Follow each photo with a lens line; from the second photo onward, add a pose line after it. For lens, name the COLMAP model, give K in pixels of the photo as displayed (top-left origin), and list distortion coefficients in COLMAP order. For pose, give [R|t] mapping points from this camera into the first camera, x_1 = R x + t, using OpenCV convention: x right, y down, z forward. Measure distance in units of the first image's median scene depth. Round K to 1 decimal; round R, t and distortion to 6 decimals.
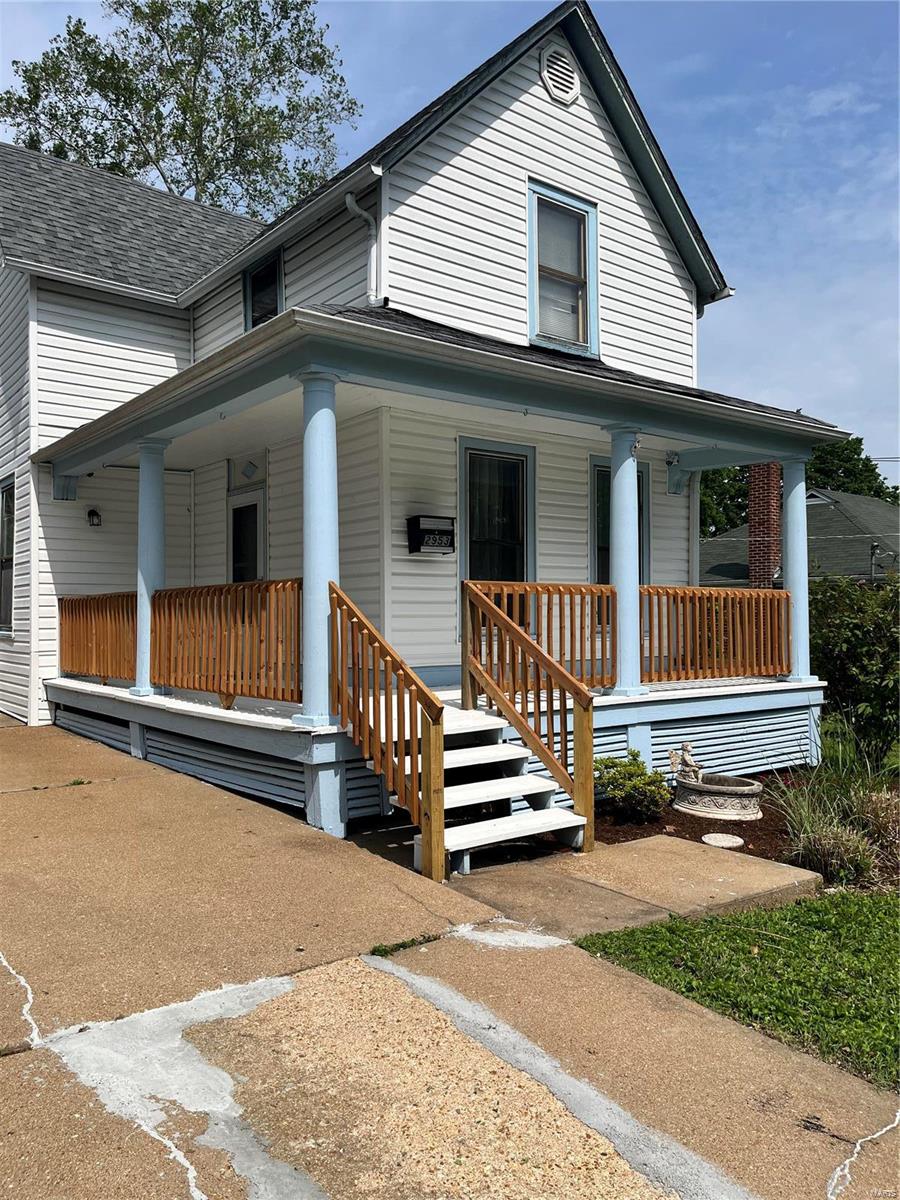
lens RADIAL K [[902.3, 0, 455.2], [0, 902.3, 612.4], [0, 0, 1]] dist [0.066689, -0.090610]
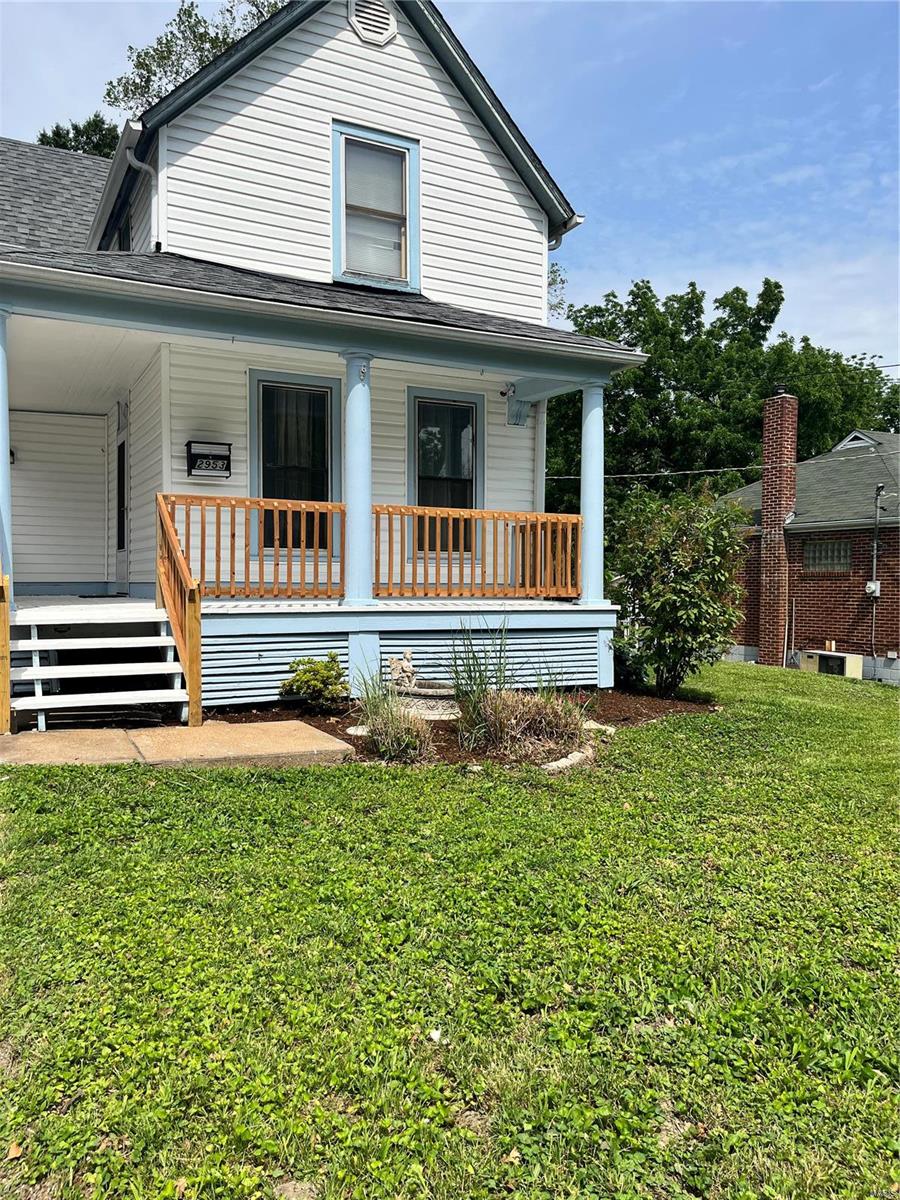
lens RADIAL K [[902.3, 0, 440.5], [0, 902.3, 611.0], [0, 0, 1]] dist [0.066689, -0.090610]
pose [[0.980384, 0.017396, -0.196326, 0.407110], [-0.009886, 0.999184, 0.039170, 0.044555], [0.196847, -0.036461, 0.979756, -0.025773]]
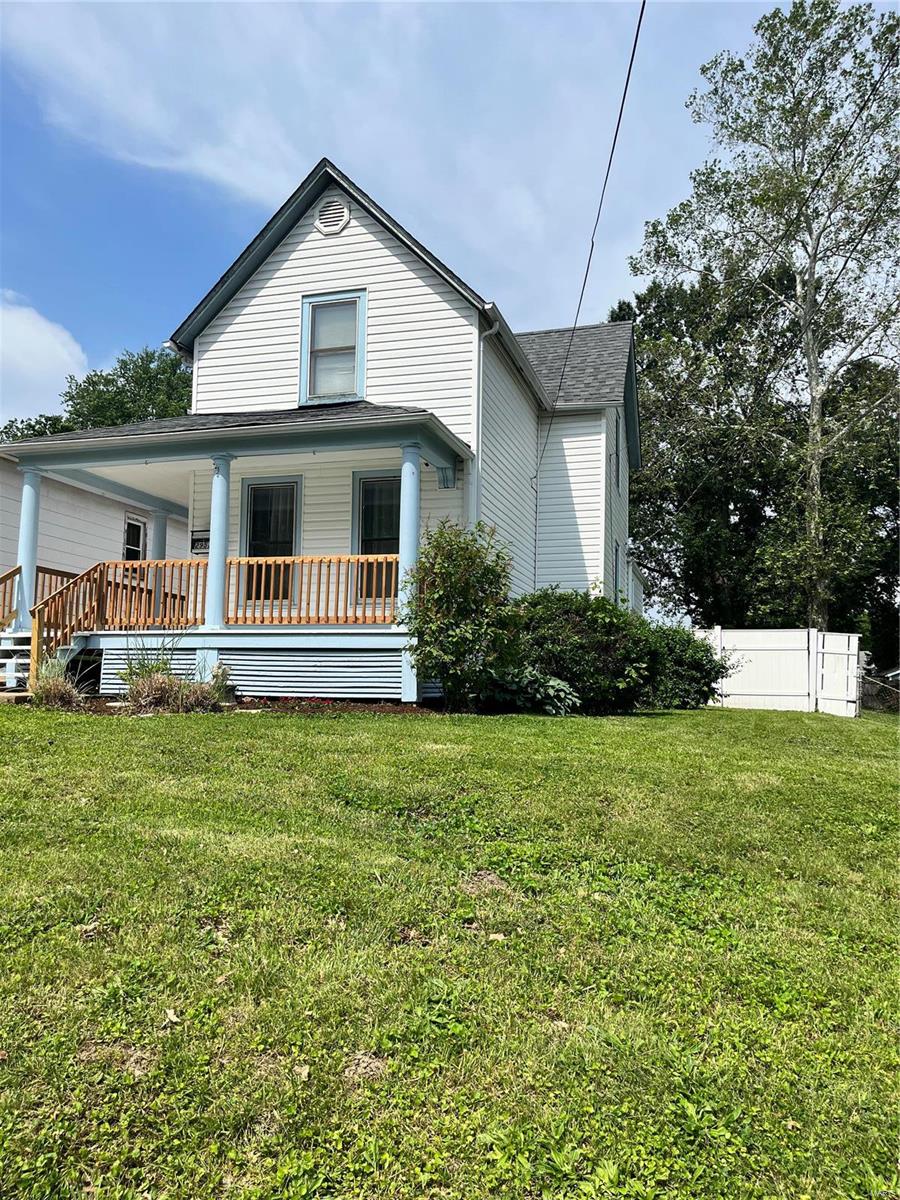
lens RADIAL K [[902.3, 0, 456.3], [0, 902.3, 607.4], [0, 0, 1]] dist [0.066689, -0.090610]
pose [[0.587798, -0.067687, -0.806171, 1.341876], [-0.012864, 0.995586, -0.092970, 0.152705], [0.808905, 0.065019, 0.584333, 0.365887]]
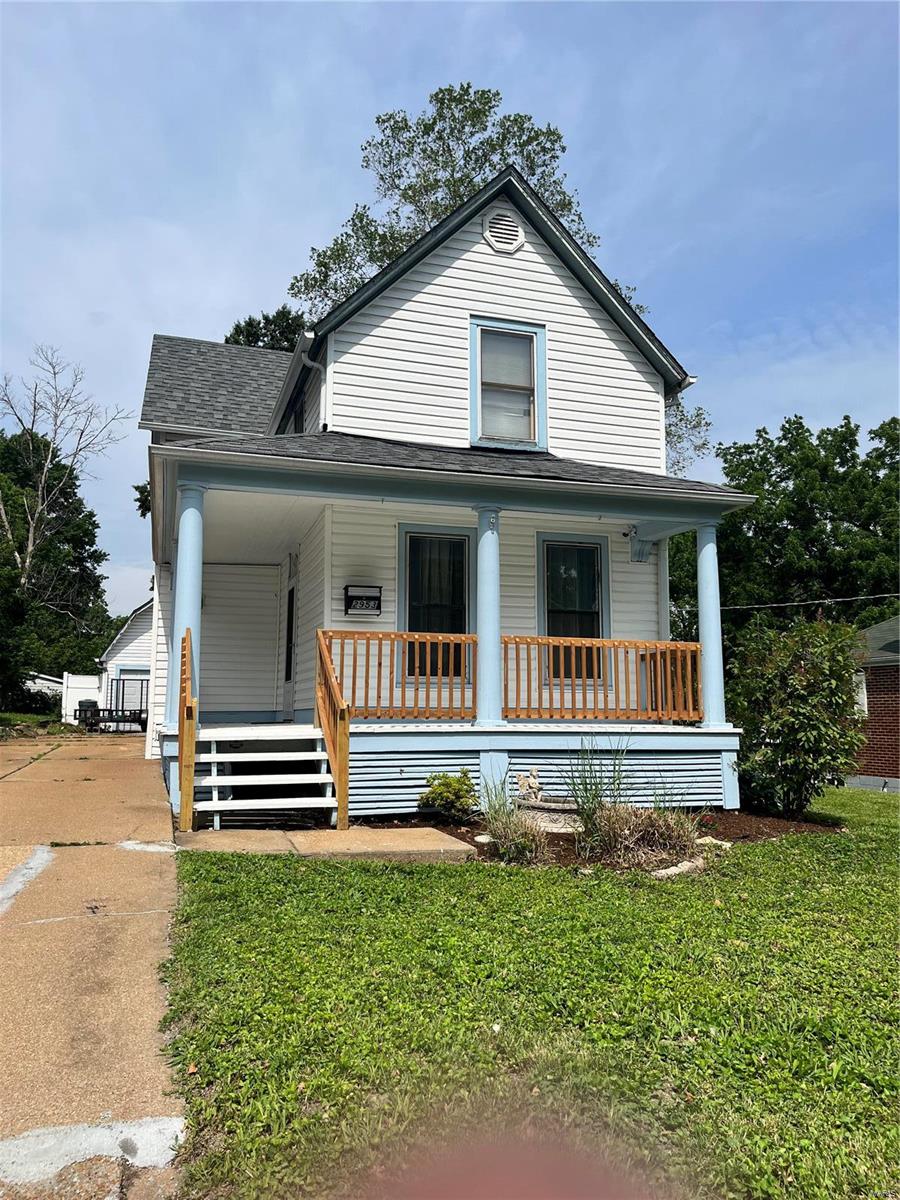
lens RADIAL K [[902.3, 0, 454.3], [0, 902.3, 605.9], [0, 0, 1]] dist [0.066689, -0.090610]
pose [[0.936606, -0.035841, -0.348546, 0.464388], [-0.005007, 0.993284, -0.115596, 0.057860], [0.350348, 0.110013, 0.930136, -0.112562]]
